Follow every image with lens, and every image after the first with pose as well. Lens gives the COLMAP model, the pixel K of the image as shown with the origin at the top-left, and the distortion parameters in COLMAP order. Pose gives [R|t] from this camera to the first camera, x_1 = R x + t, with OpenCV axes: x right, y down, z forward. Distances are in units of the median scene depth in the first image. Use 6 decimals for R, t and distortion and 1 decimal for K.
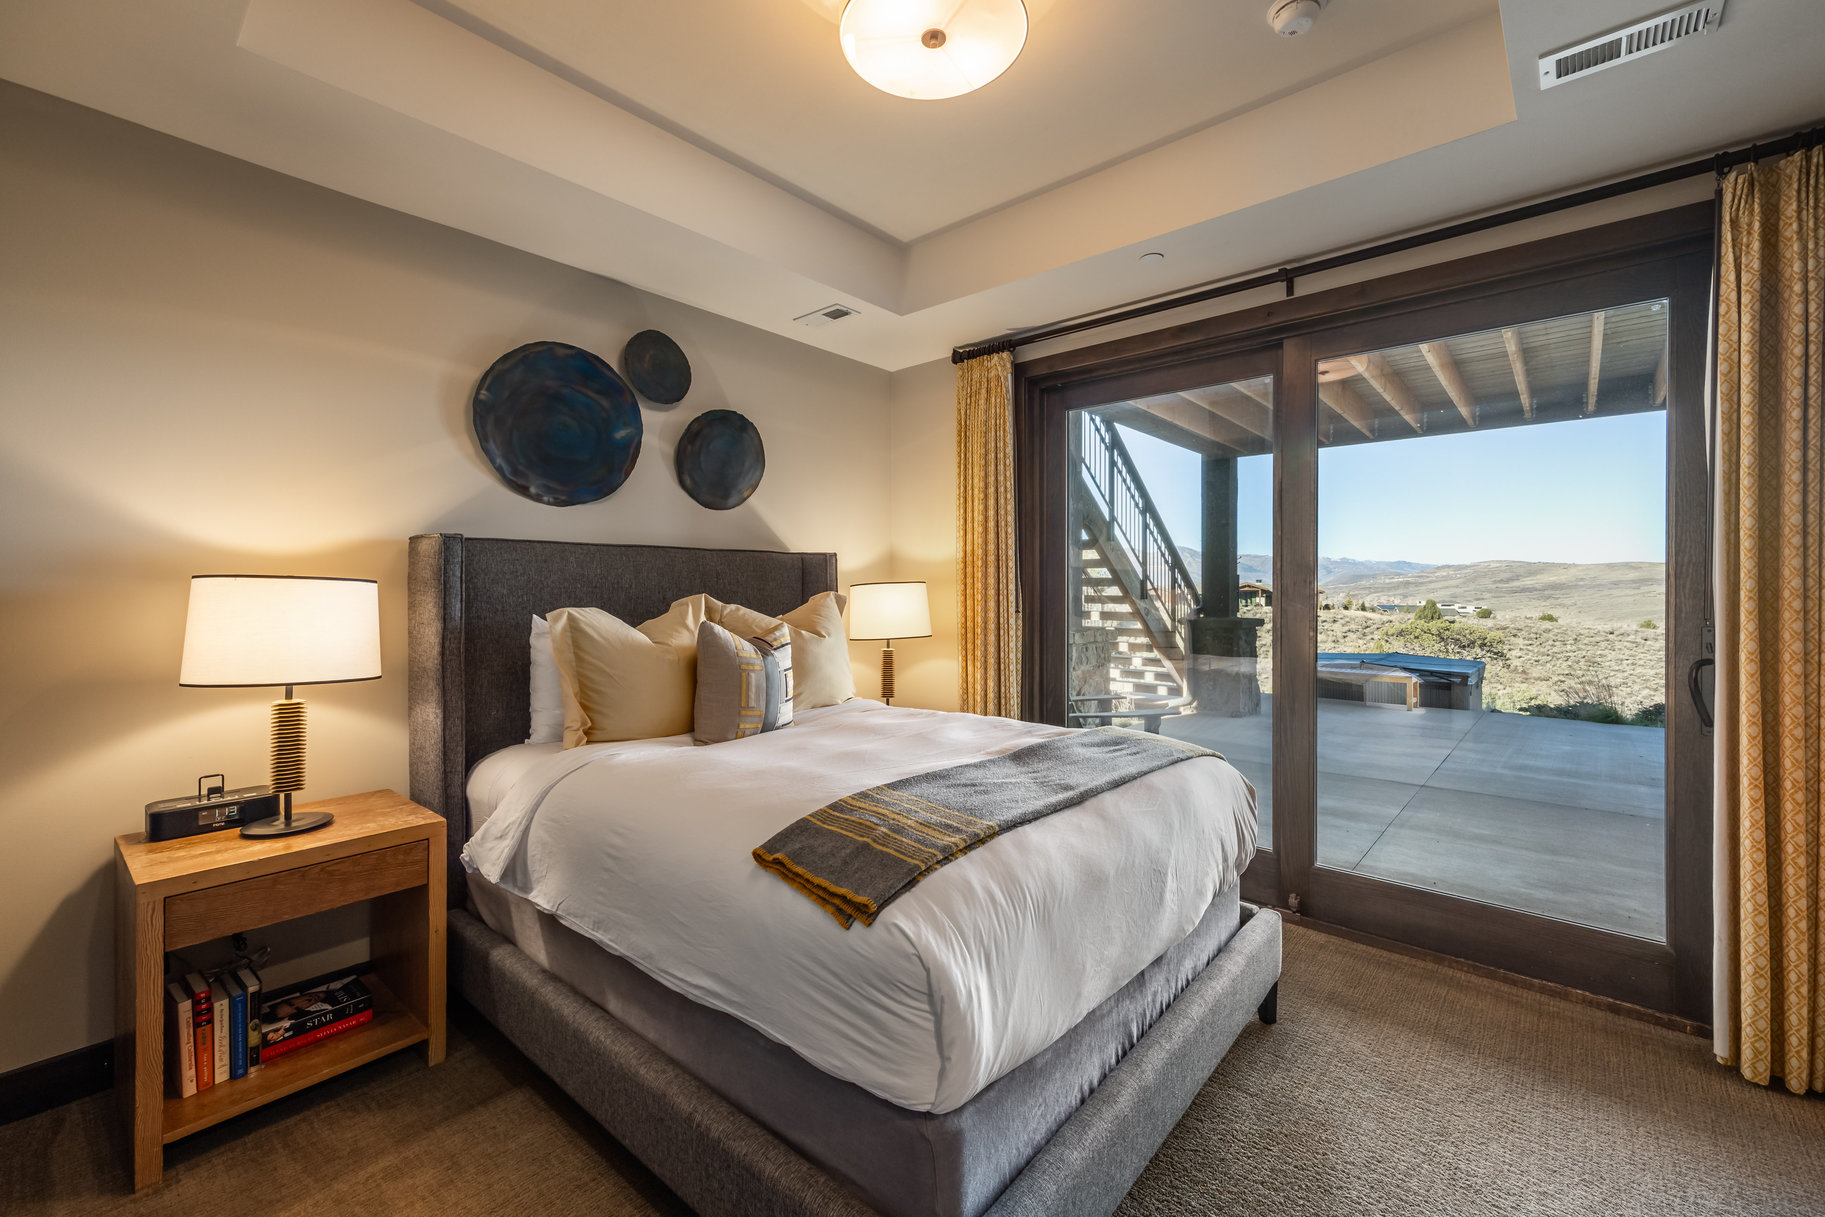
lens RADIAL K [[770.3, 0, 912.7], [0, 770.3, 590.4], [0, 0, 1]] dist [0.001813, 0.000184]
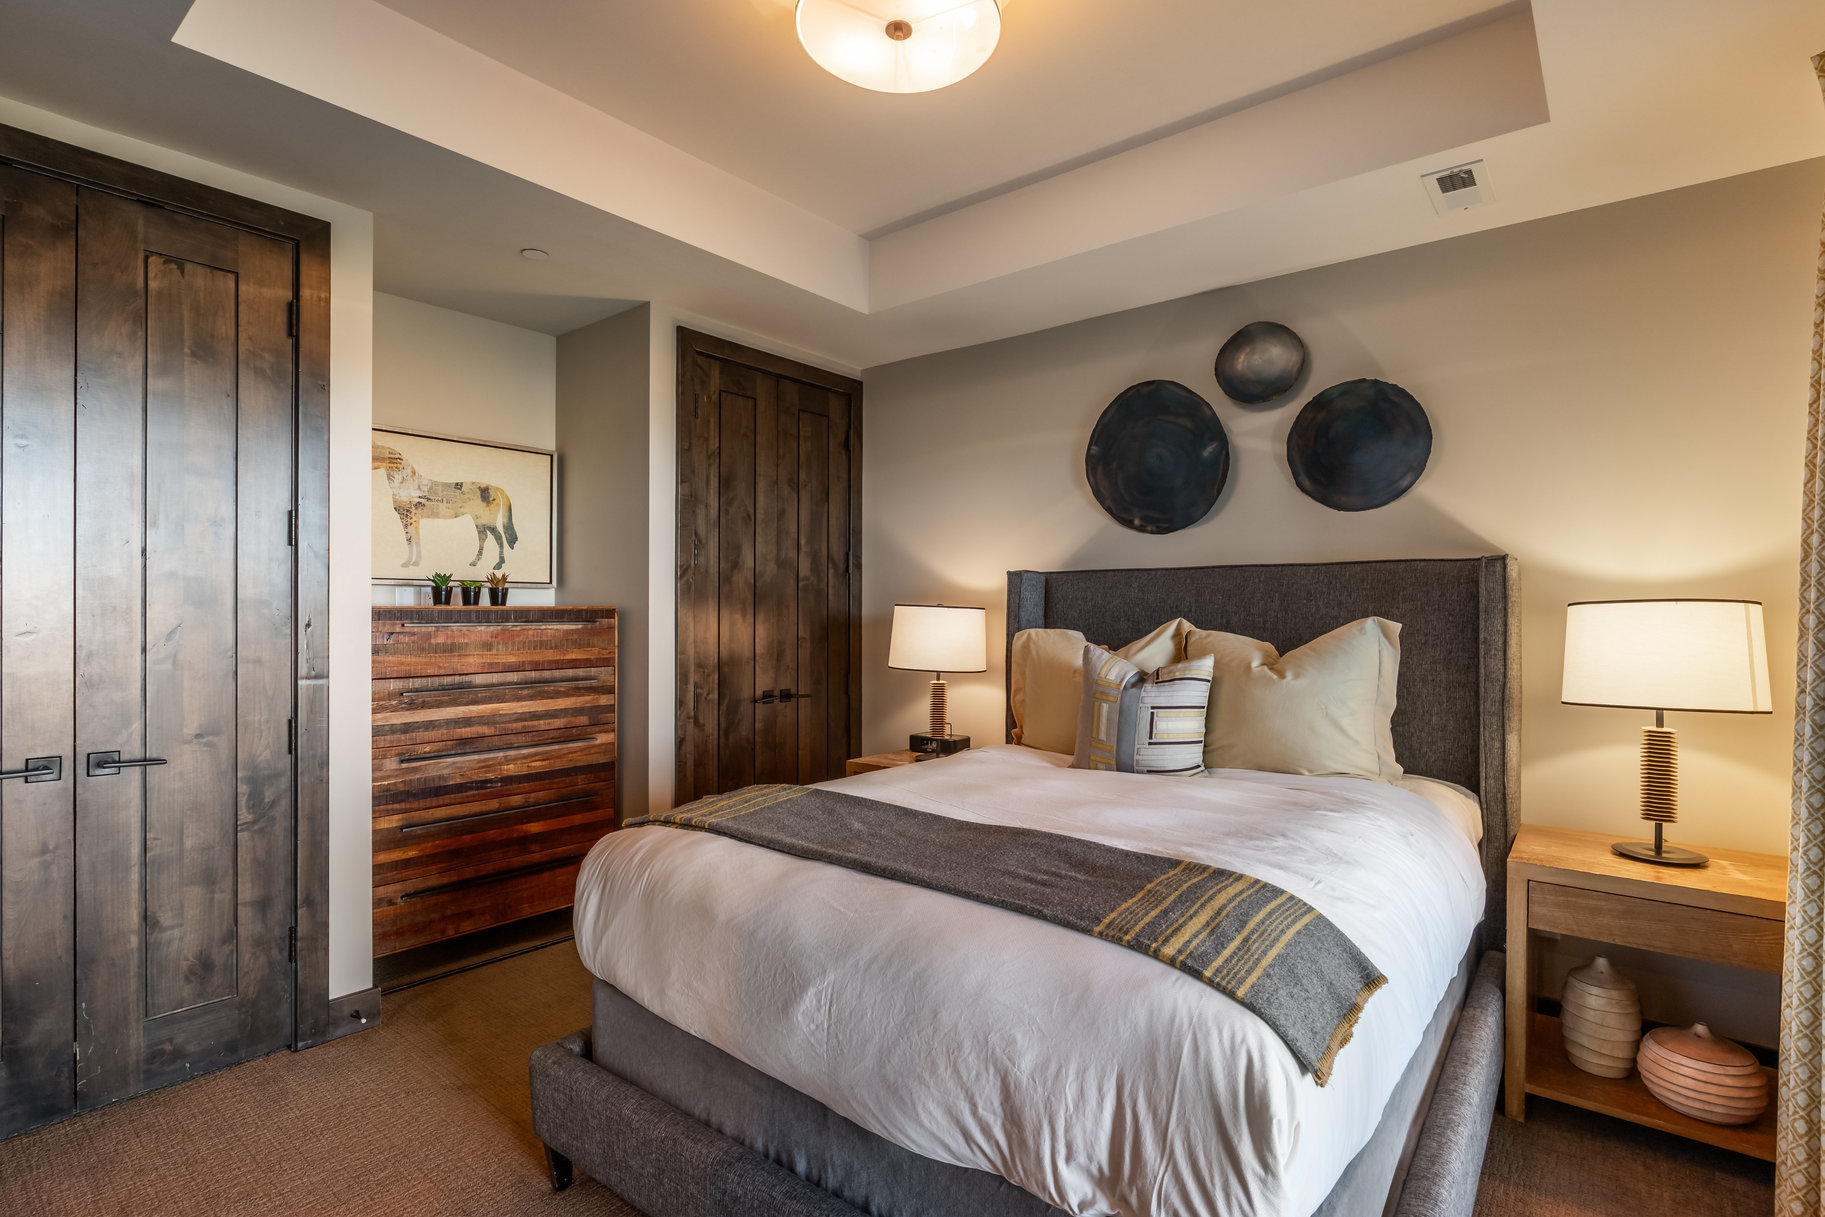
lens RADIAL K [[837.3, 0, 923.3], [0, 837.3, 608.7], [0, 0, 1]] dist [0.002143, 0.000205]
pose [[0.048839, 0.004822, -0.998795, 0.653026], [0.002687, 0.999984, 0.004959, -0.012543], [0.998803, -0.002926, 0.048825, 0.599636]]
